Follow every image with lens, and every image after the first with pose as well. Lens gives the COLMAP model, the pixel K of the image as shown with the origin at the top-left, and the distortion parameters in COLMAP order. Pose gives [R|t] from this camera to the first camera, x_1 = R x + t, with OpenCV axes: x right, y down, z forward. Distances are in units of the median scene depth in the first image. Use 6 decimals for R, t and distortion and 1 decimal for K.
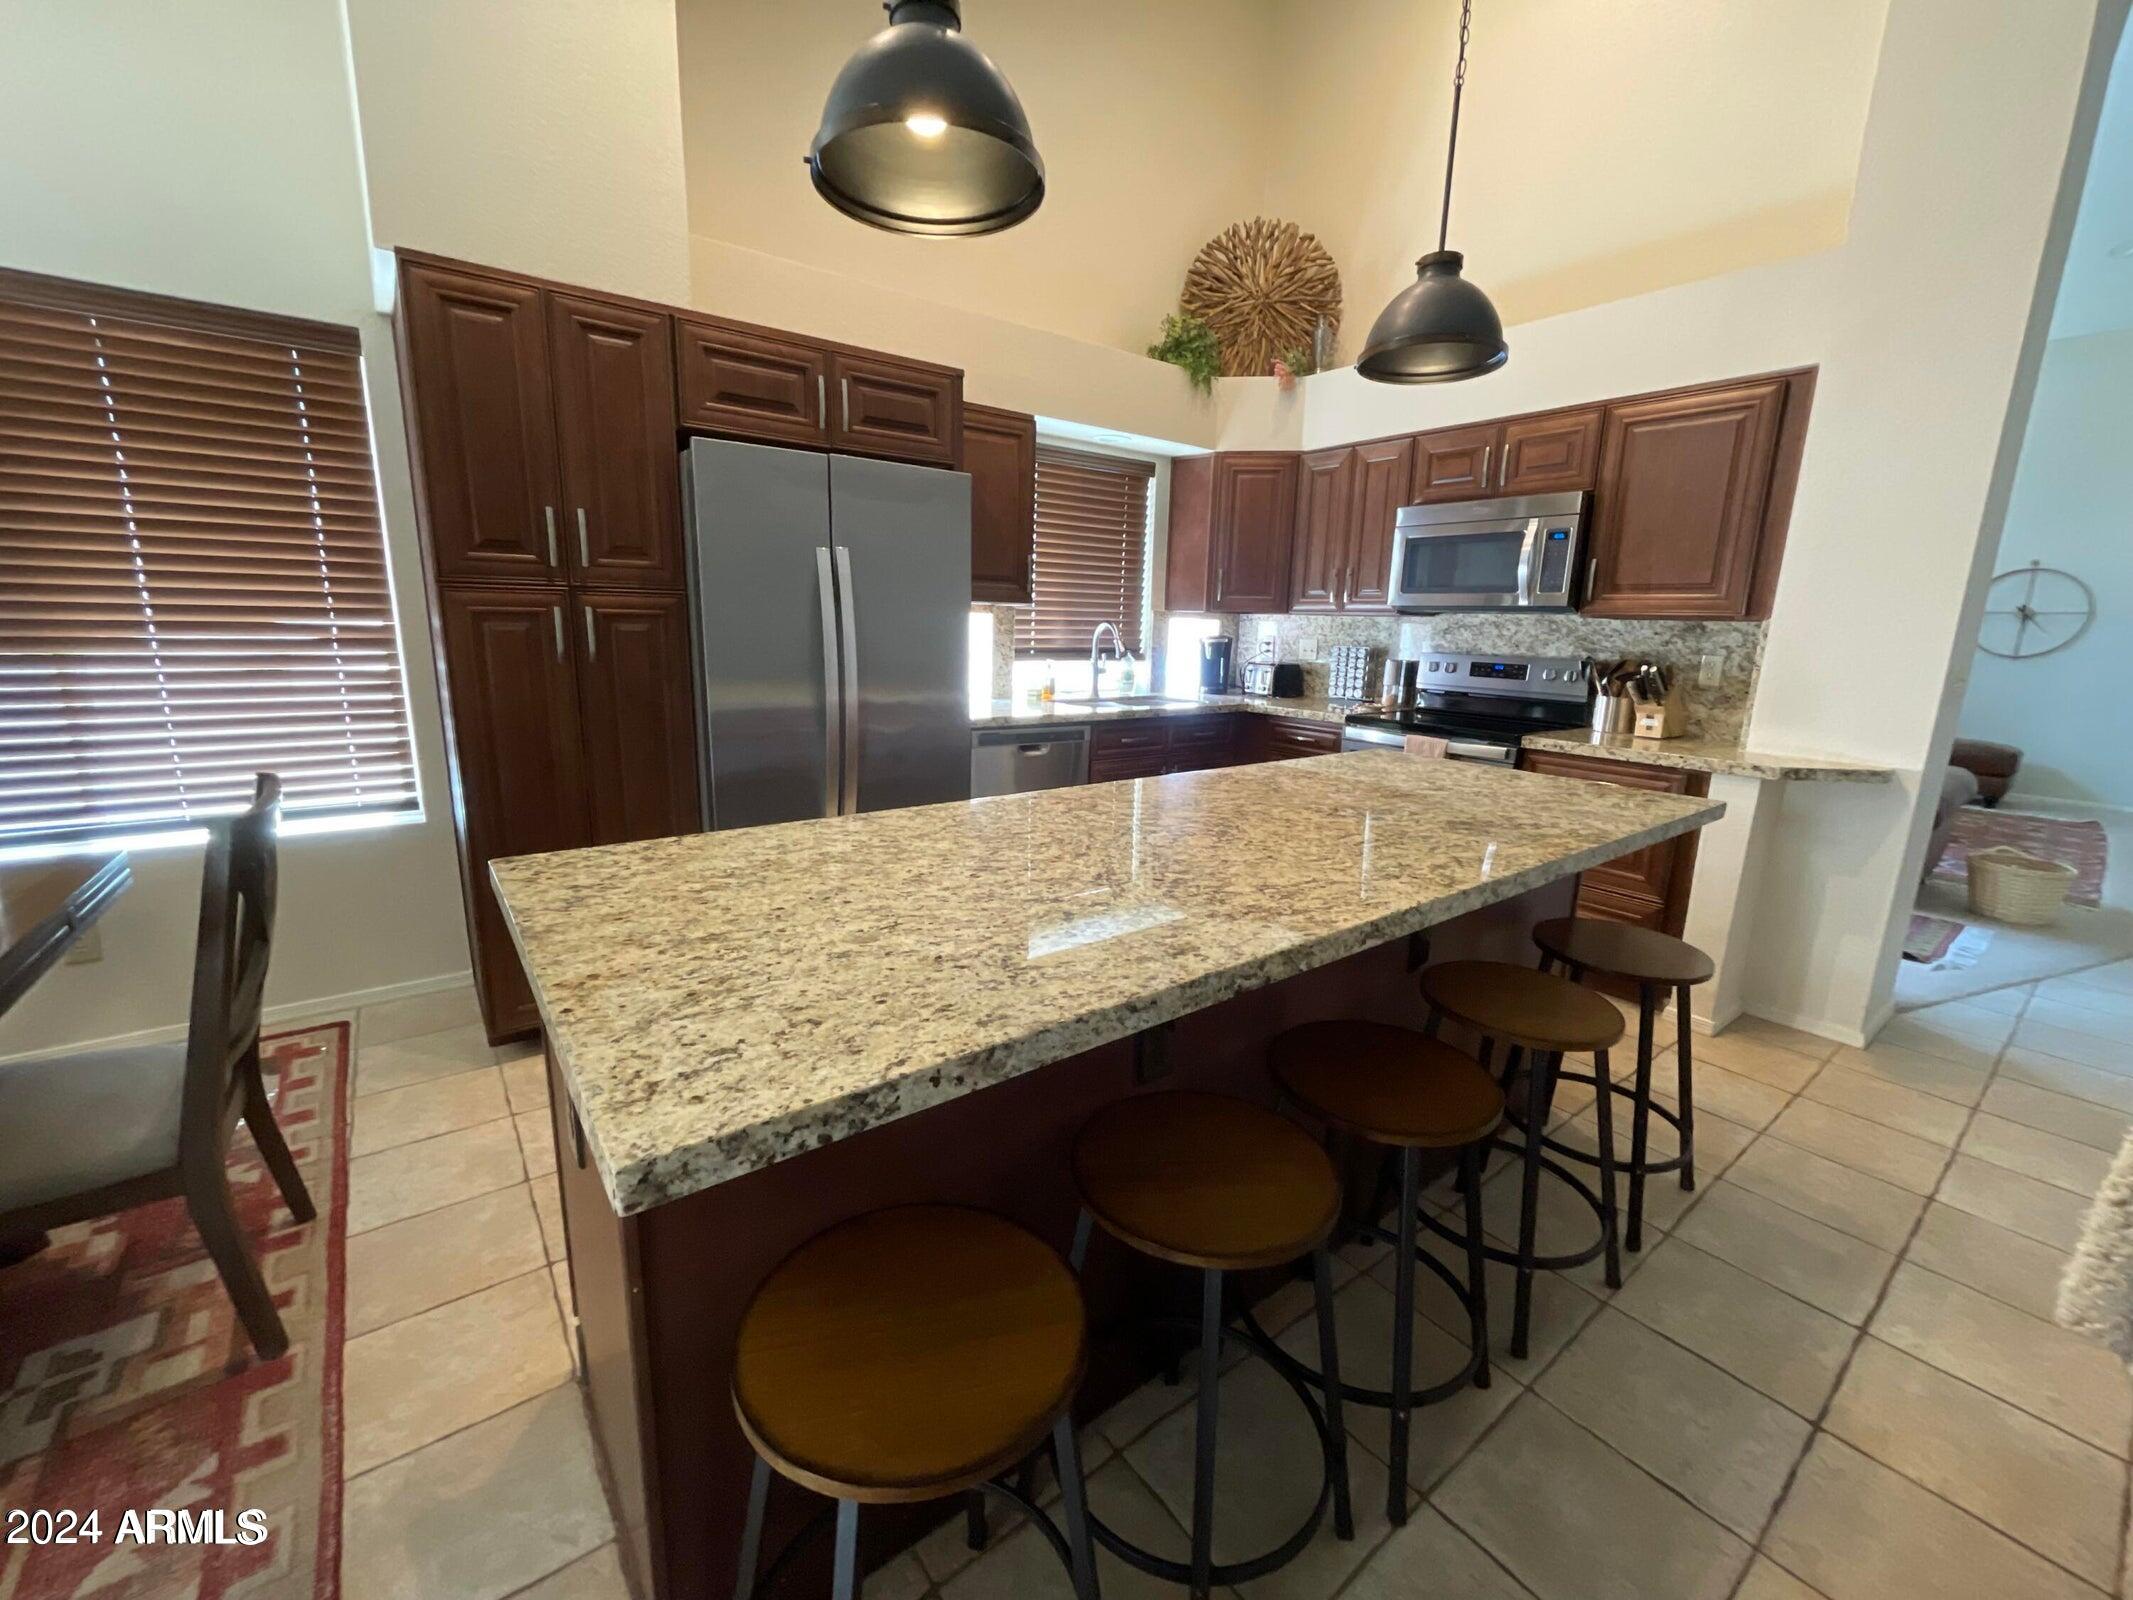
lens RADIAL K [[862.1, 0, 1070.8], [0, 862.1, 801.5], [0, 0, 1]] dist [-0.002920, -0.000406]
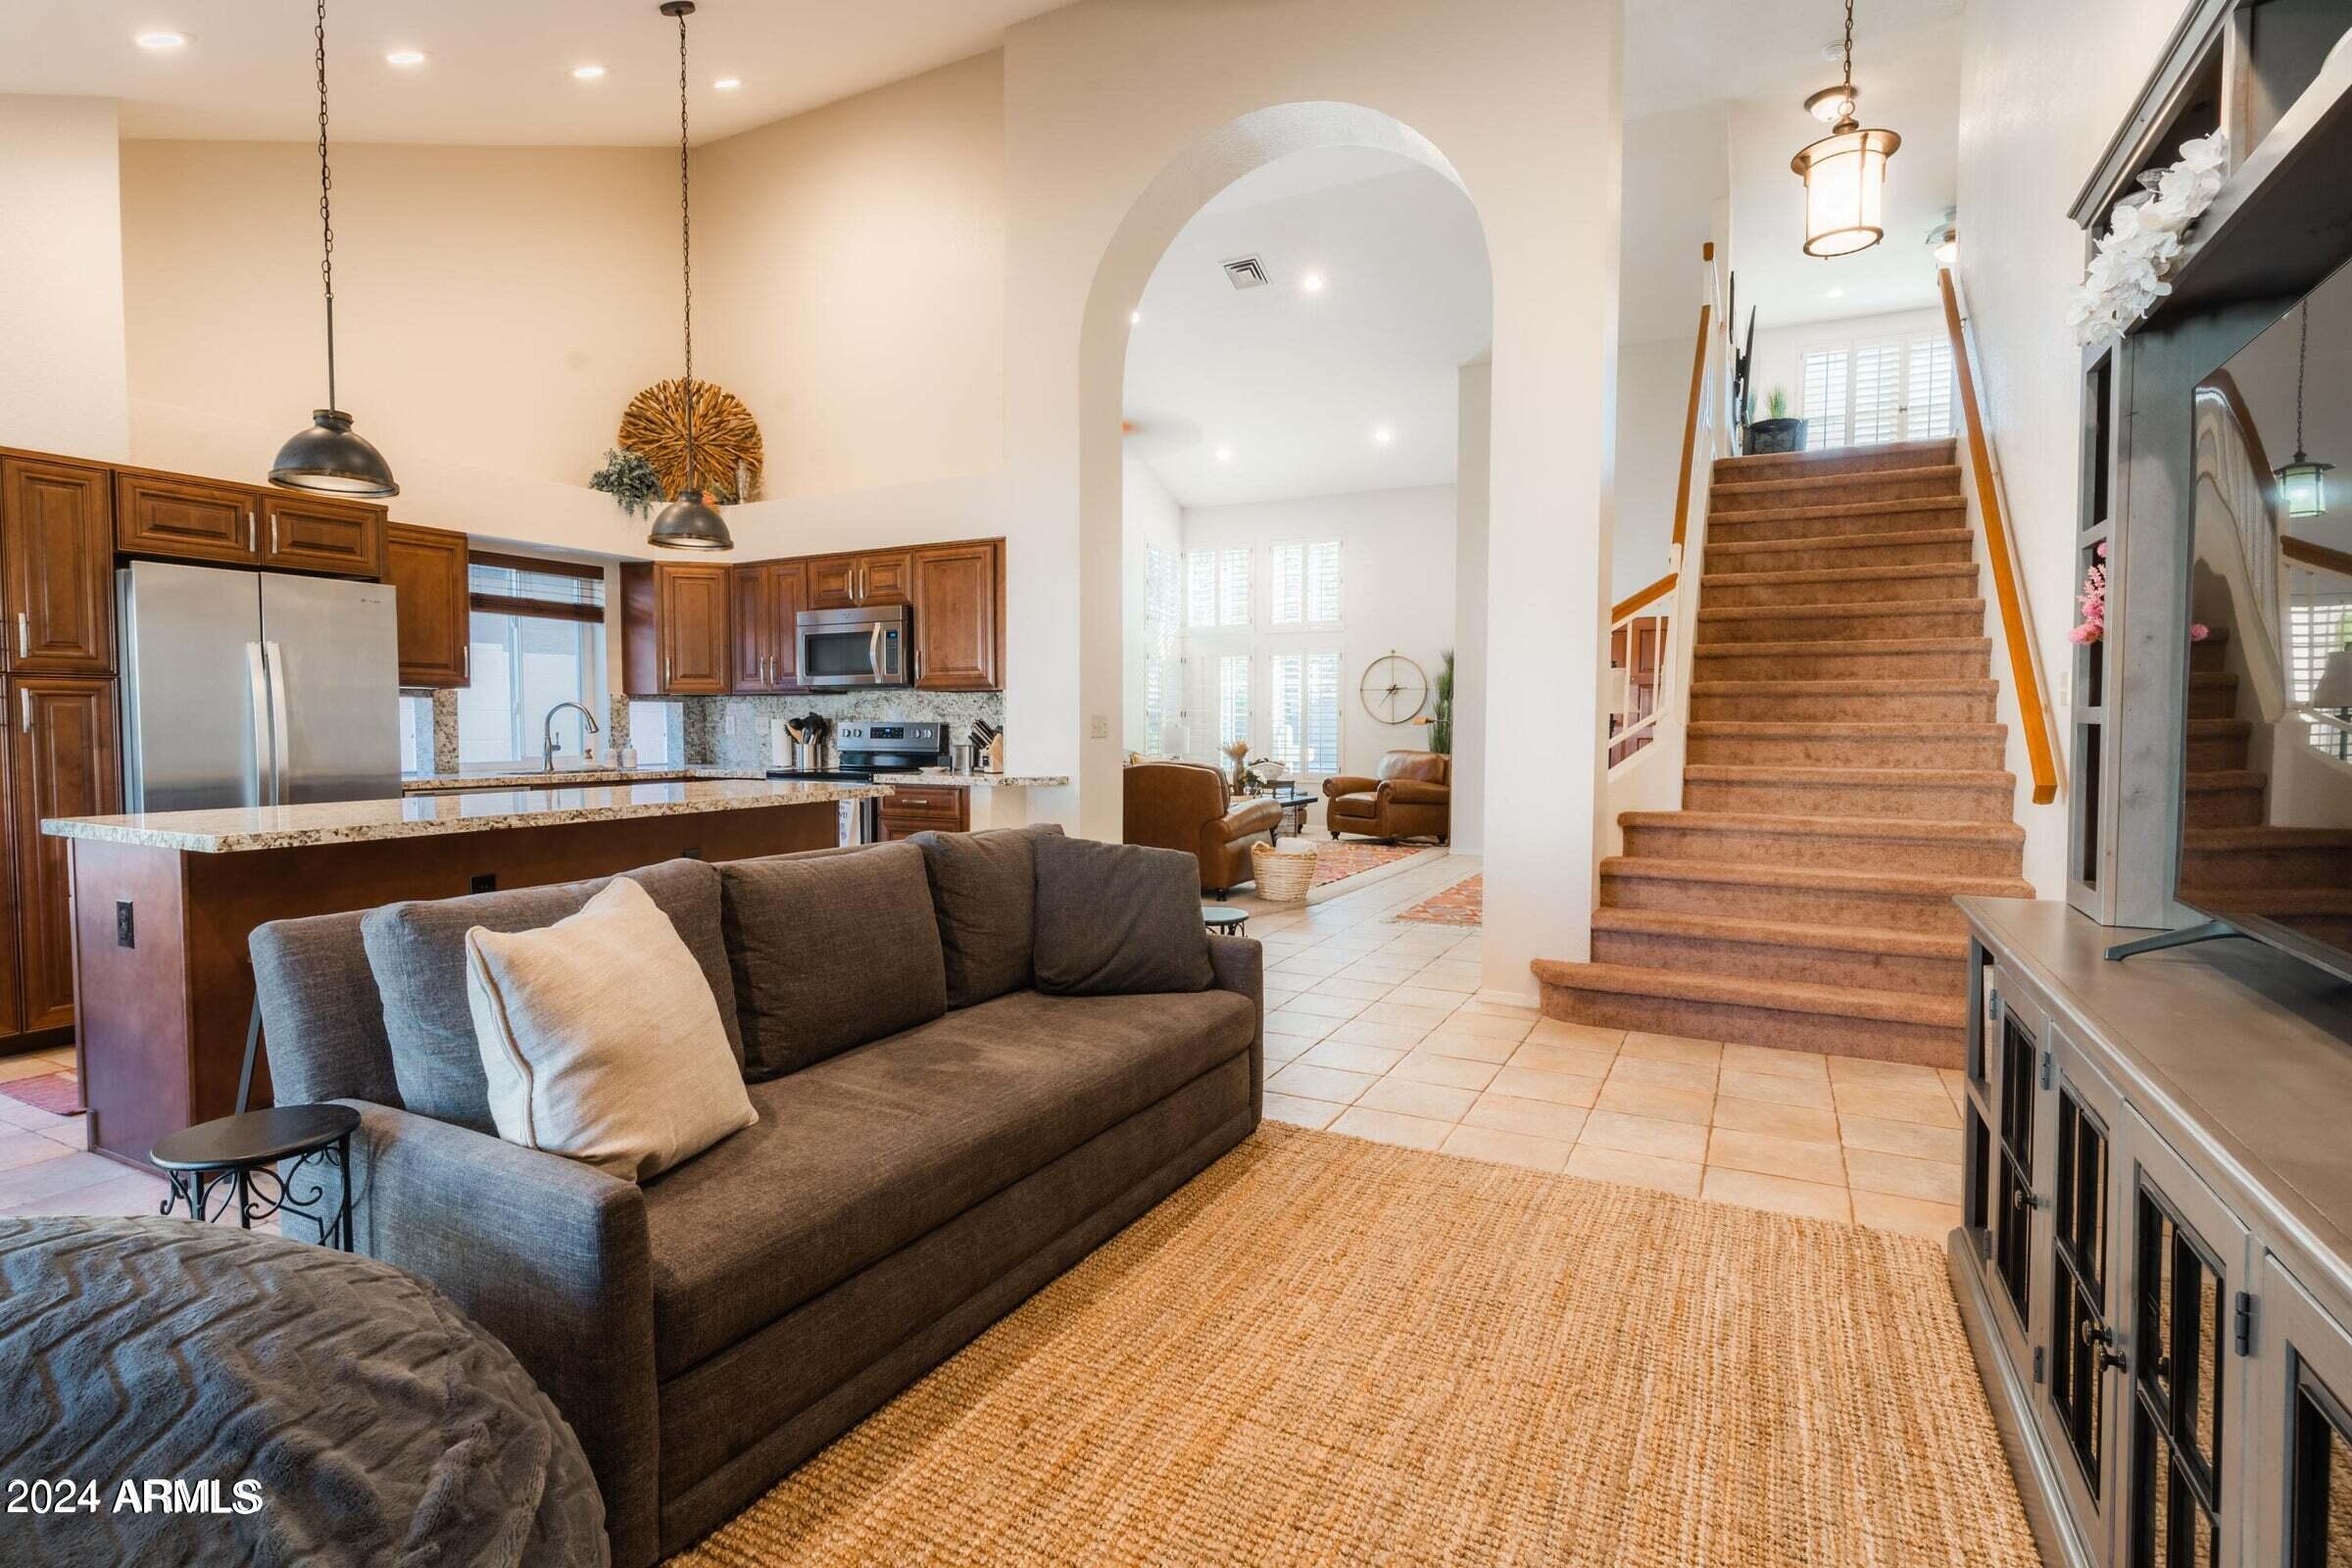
lens RADIAL K [[1142.3, 0, 1168.4], [0, 1142.3, 774.6], [0, 0, 1]] dist [-0.002091, -0.001215]
pose [[0.907011, -0.044912, 0.418705, 0.184048], [0.111814, 0.984291, -0.136637, 0.228931], [-0.405991, 0.170749, 0.897784, -0.846594]]
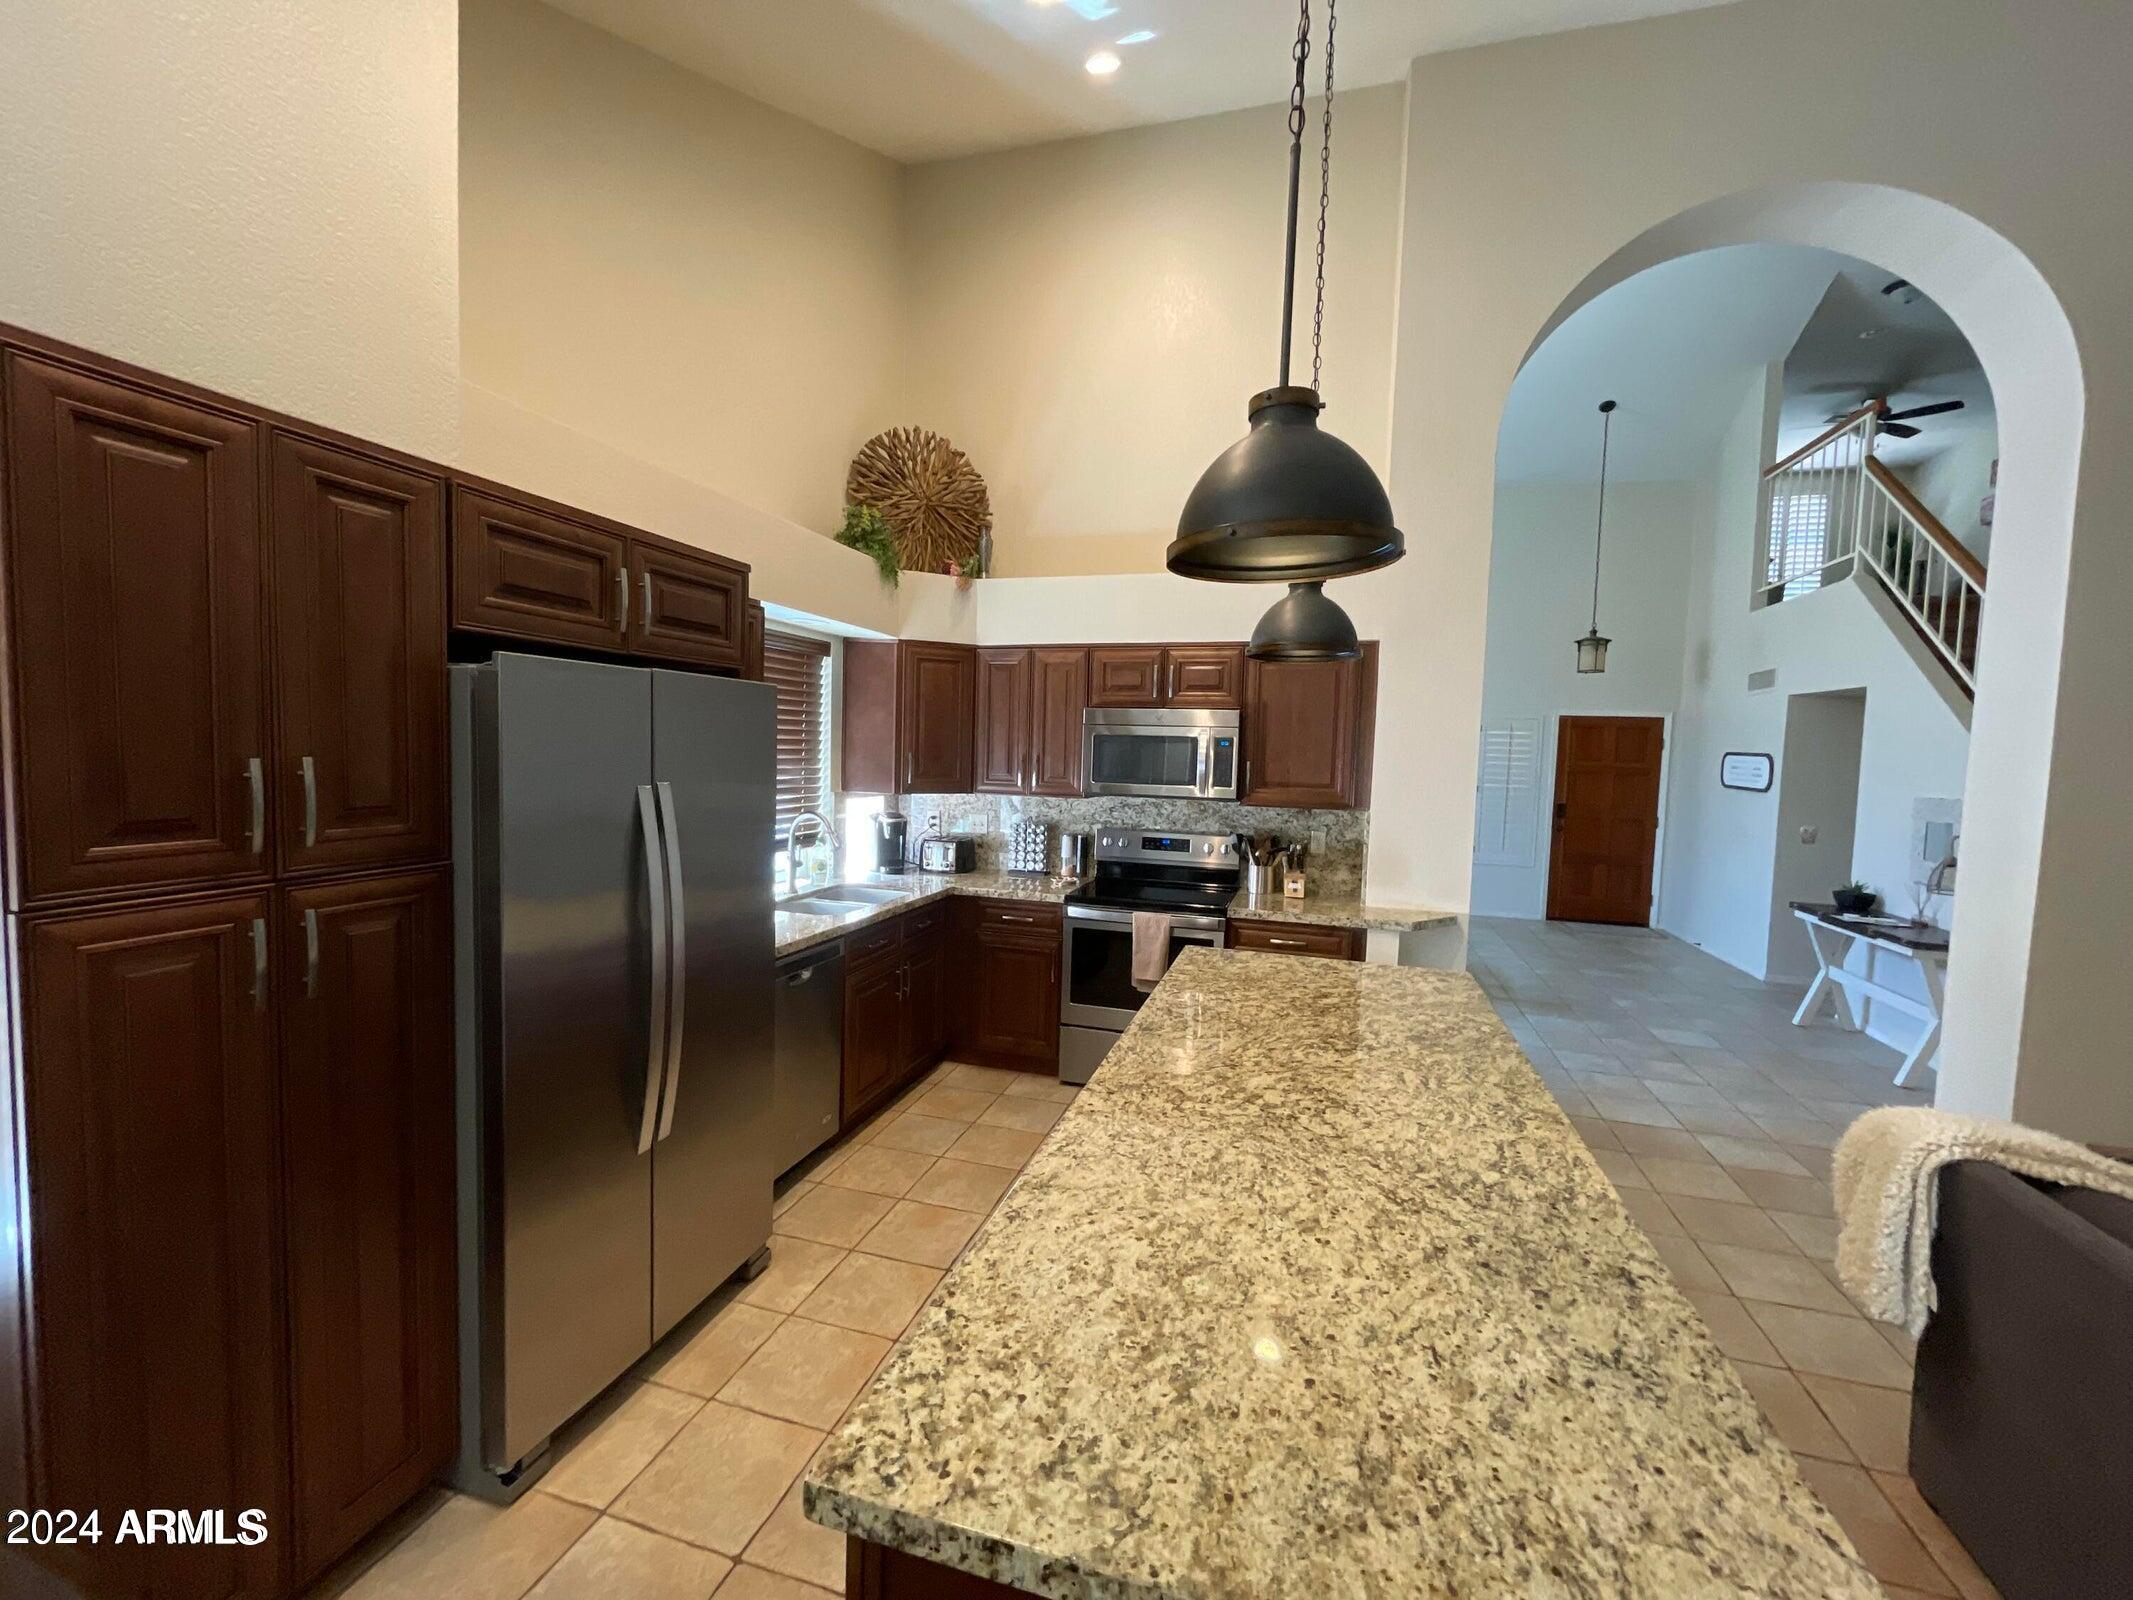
lens RADIAL K [[862.1, 0, 1065.4], [0, 862.1, 805.6], [0, 0, 1]] dist [-0.002920, -0.000406]
pose [[0.811682, -0.041859, 0.582598, -0.359419], [0.114143, 0.989566, -0.087927, -0.138604], [-0.572839, 0.137868, 0.807990, 0.138672]]
